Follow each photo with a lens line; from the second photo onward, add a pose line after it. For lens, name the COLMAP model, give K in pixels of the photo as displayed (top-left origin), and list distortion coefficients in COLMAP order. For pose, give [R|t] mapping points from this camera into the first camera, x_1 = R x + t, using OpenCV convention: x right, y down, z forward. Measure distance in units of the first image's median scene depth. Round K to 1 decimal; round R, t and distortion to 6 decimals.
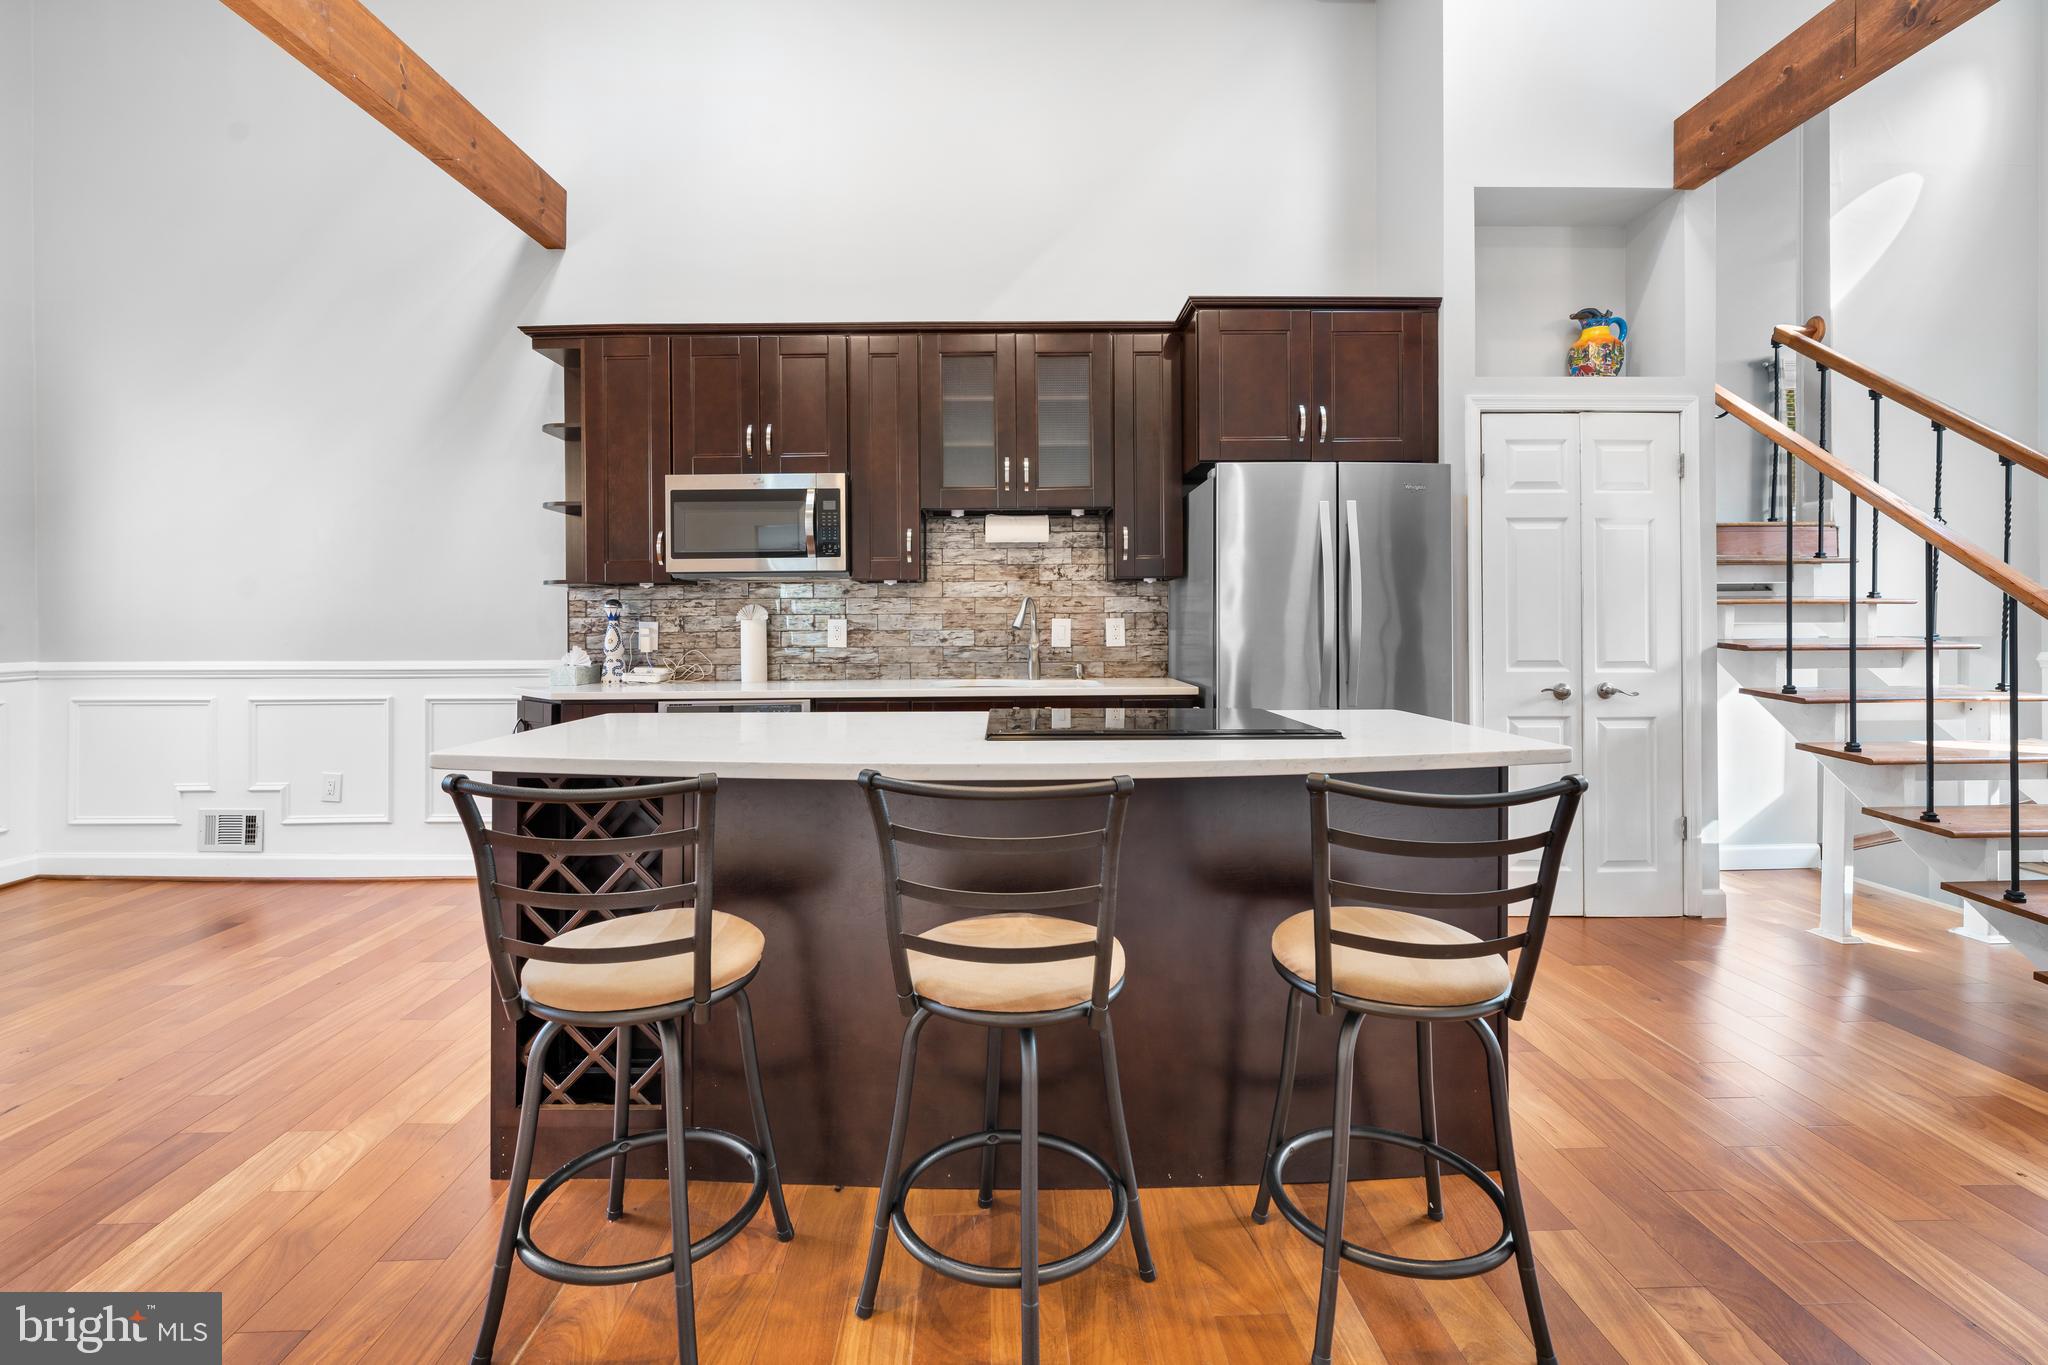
lens RADIAL K [[910.1, 0, 1018.3], [0, 910.1, 612.9], [0, 0, 1]] dist [-0.006976, 0.002726]
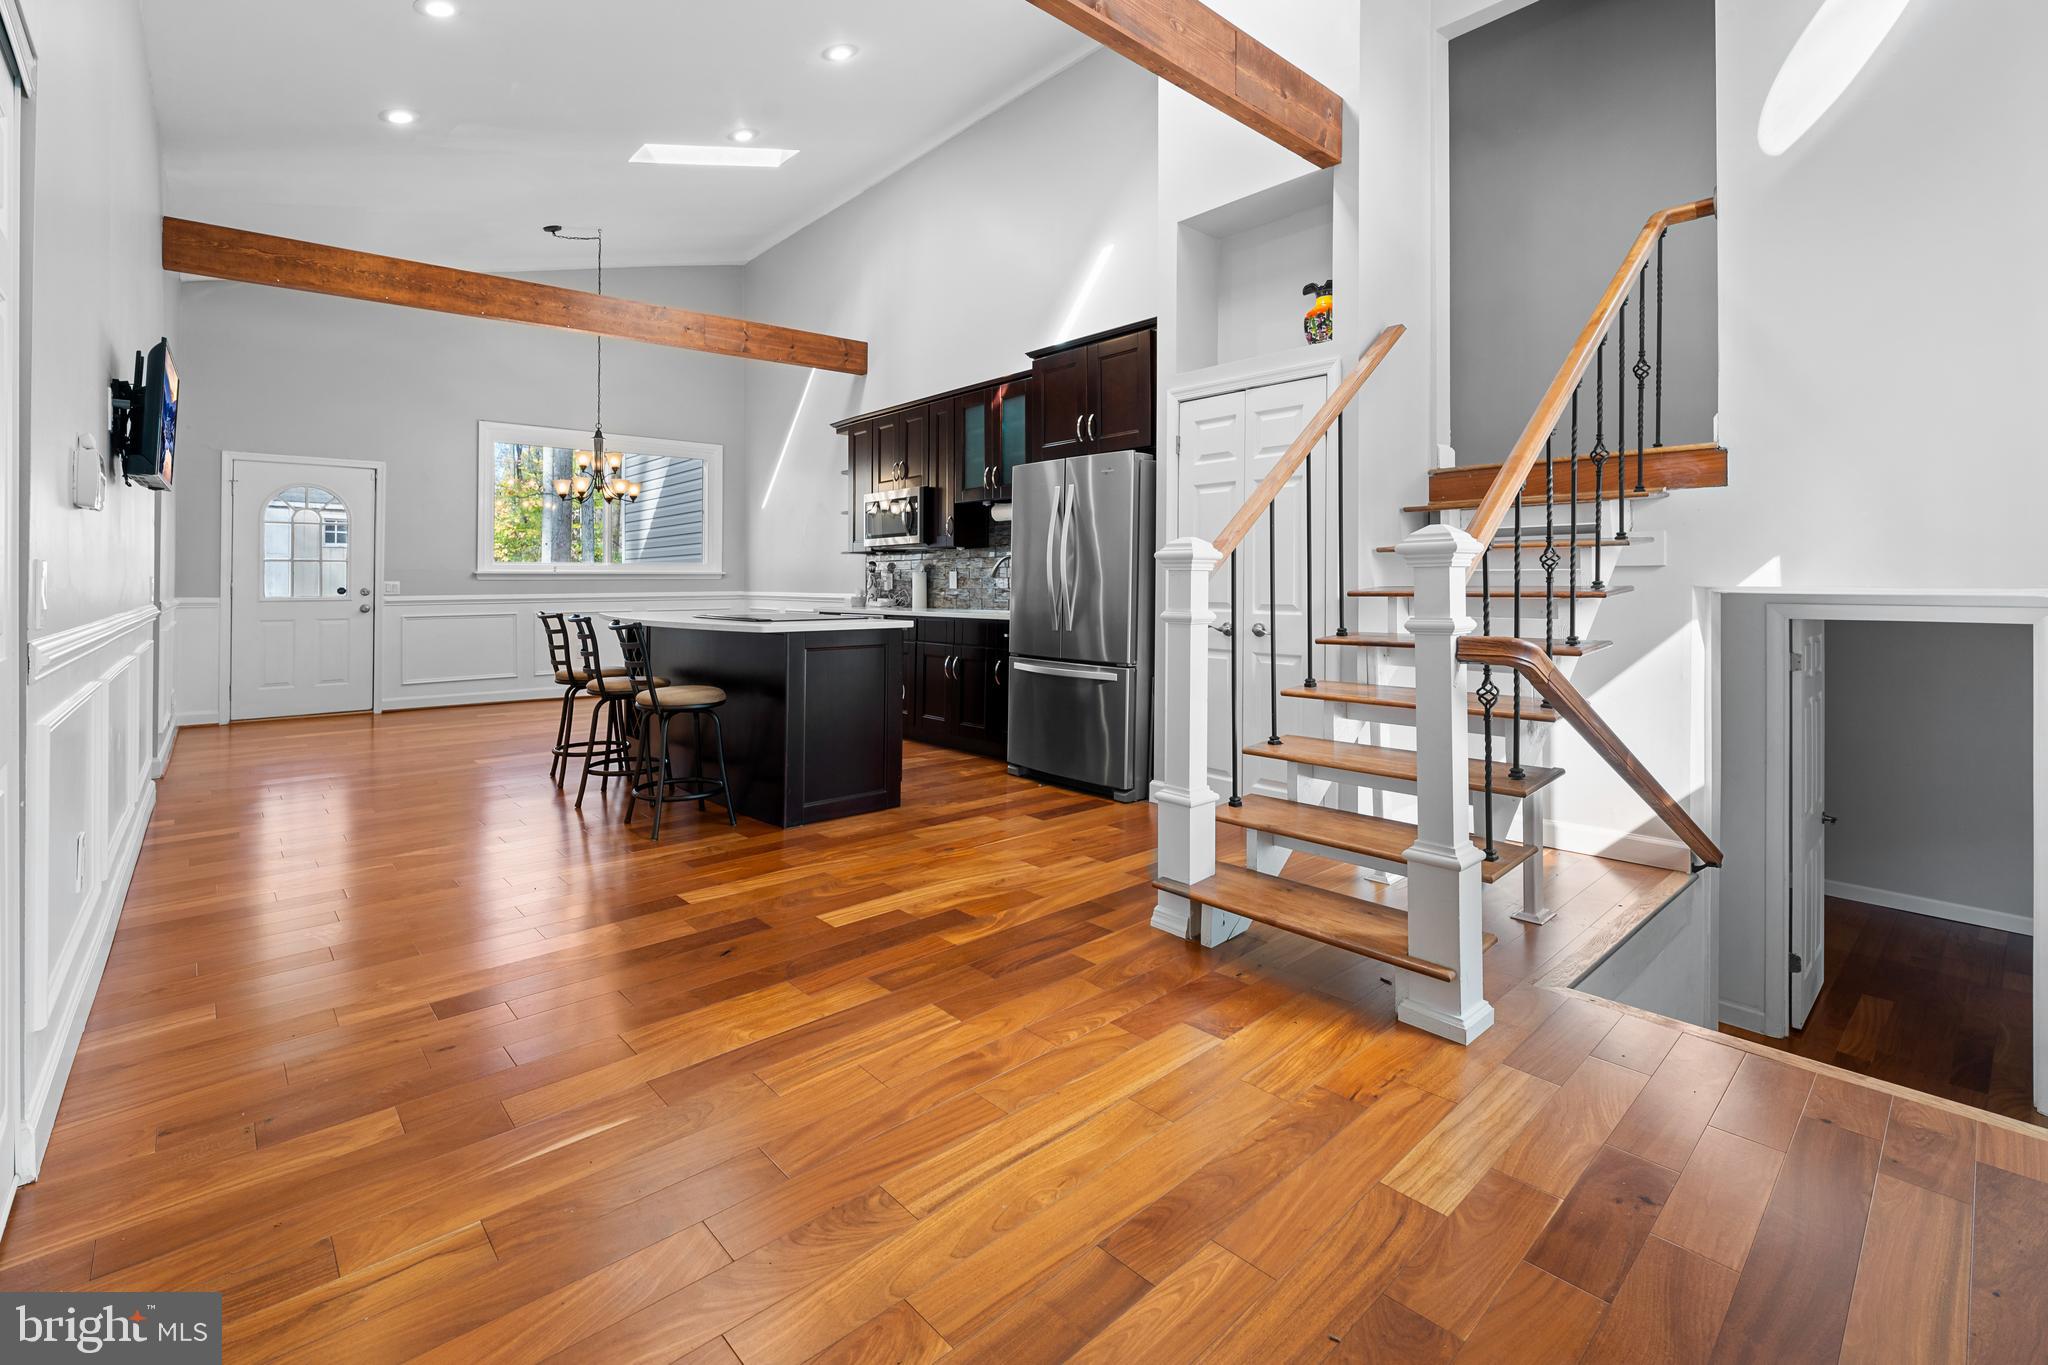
lens RADIAL K [[910.1, 0, 1014.7], [0, 910.1, 569.7], [0, 0, 1]] dist [-0.006976, 0.002726]
pose [[0.653844, -0.007970, -0.756587, 1.183790], [0.005050, 0.999968, -0.006169, 0.015238], [0.756612, 0.000213, 0.653864, 0.005308]]
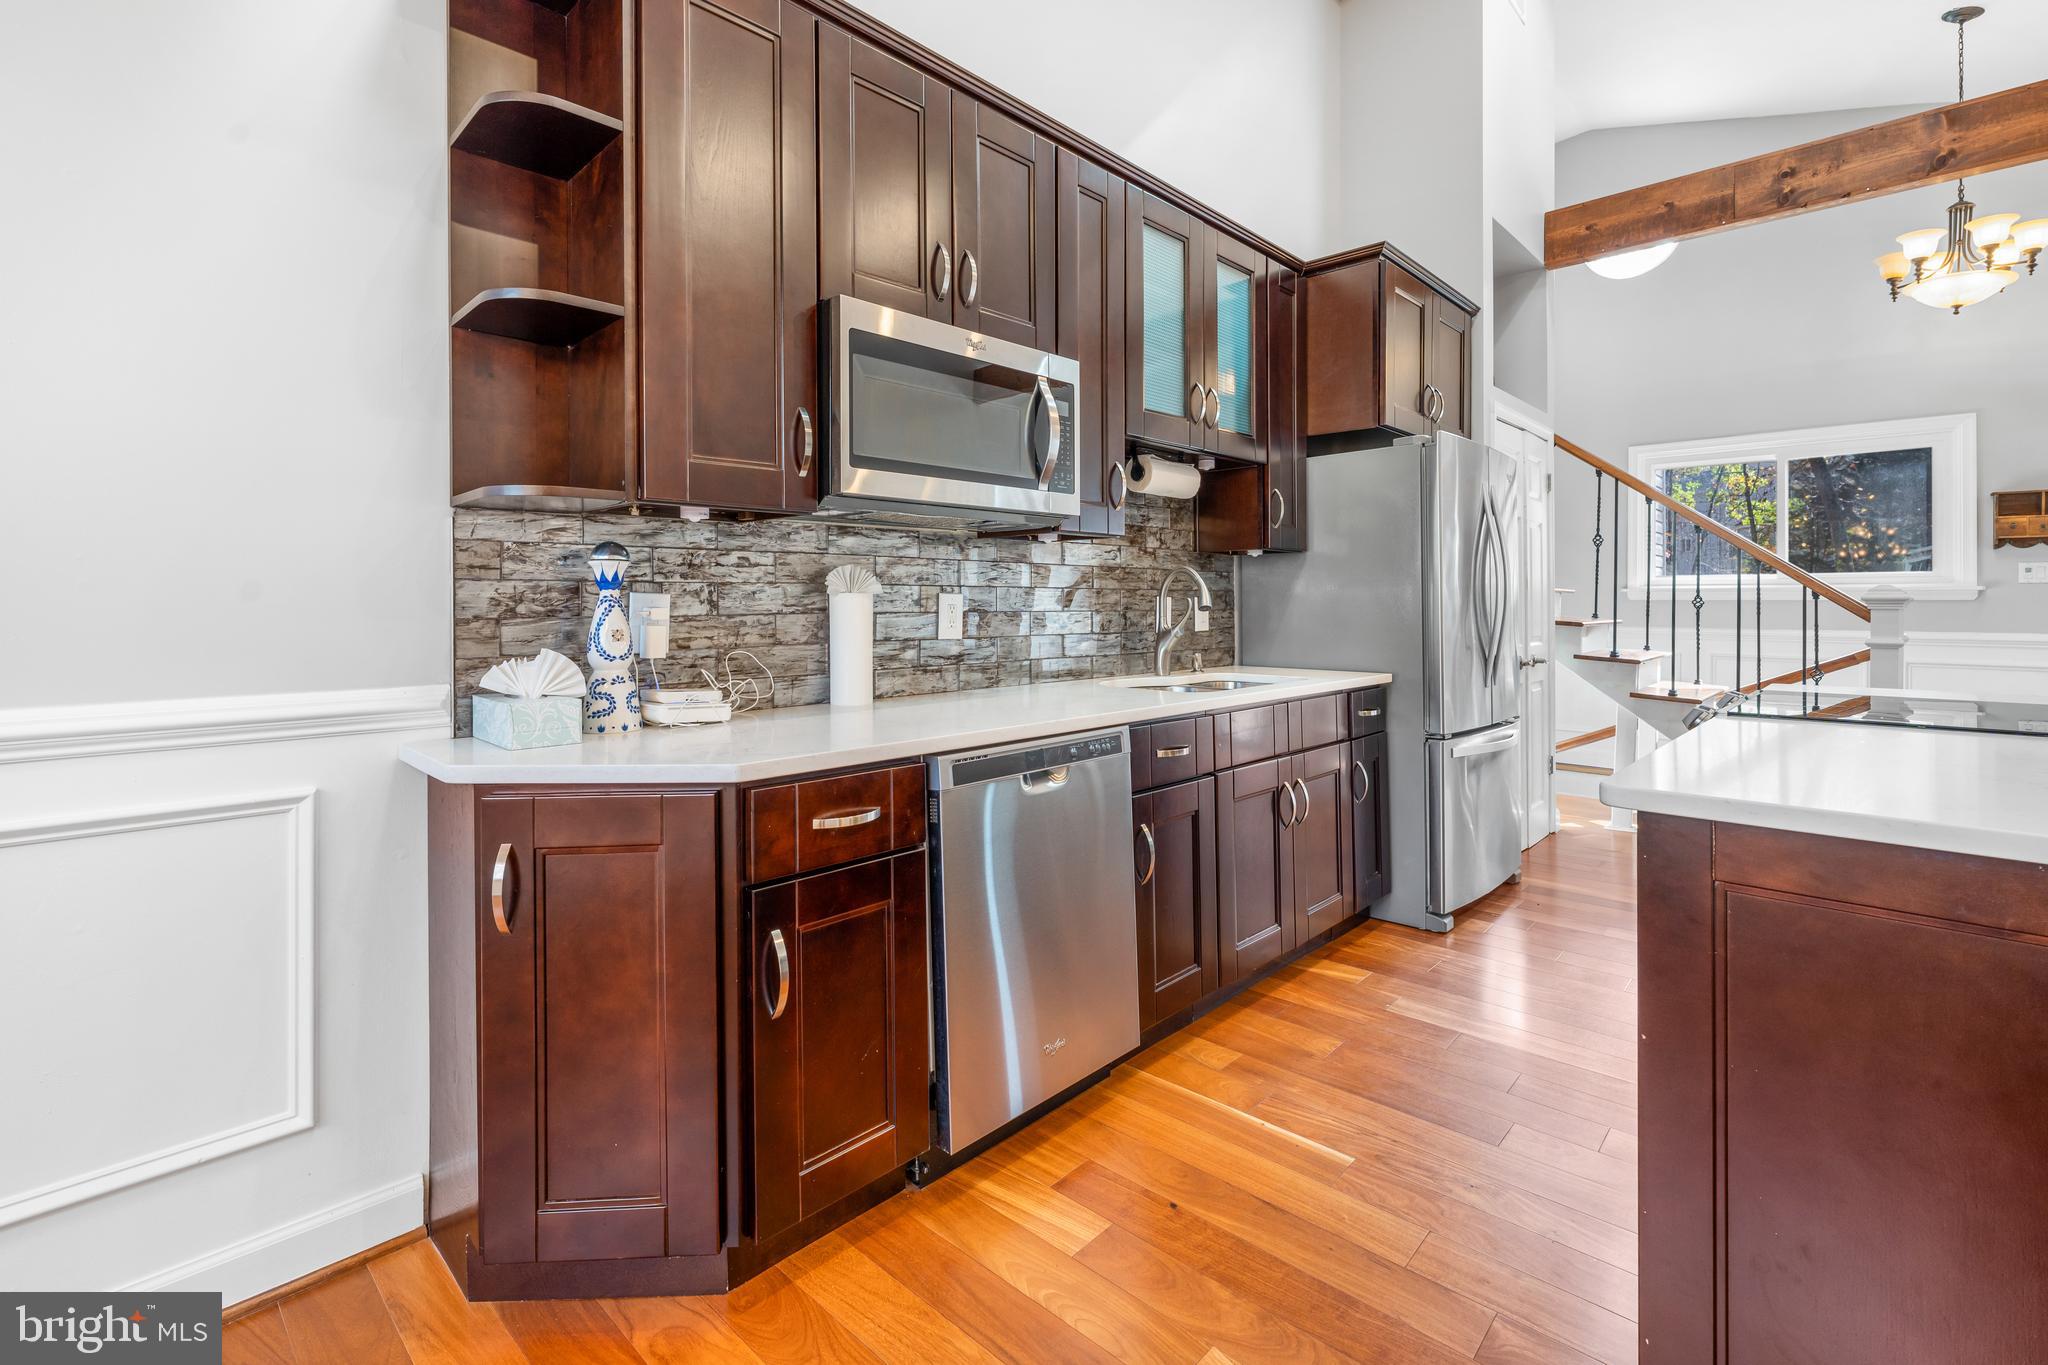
lens RADIAL K [[910.1, 0, 1030.2], [0, 910.1, 602.3], [0, 0, 1]] dist [-0.006976, 0.002726]
pose [[0.703124, 0.006457, 0.711038, -0.633544], [-0.009080, 0.999959, -0.000103, 0.013125], [-0.711010, -0.006384, 0.703153, 0.555710]]
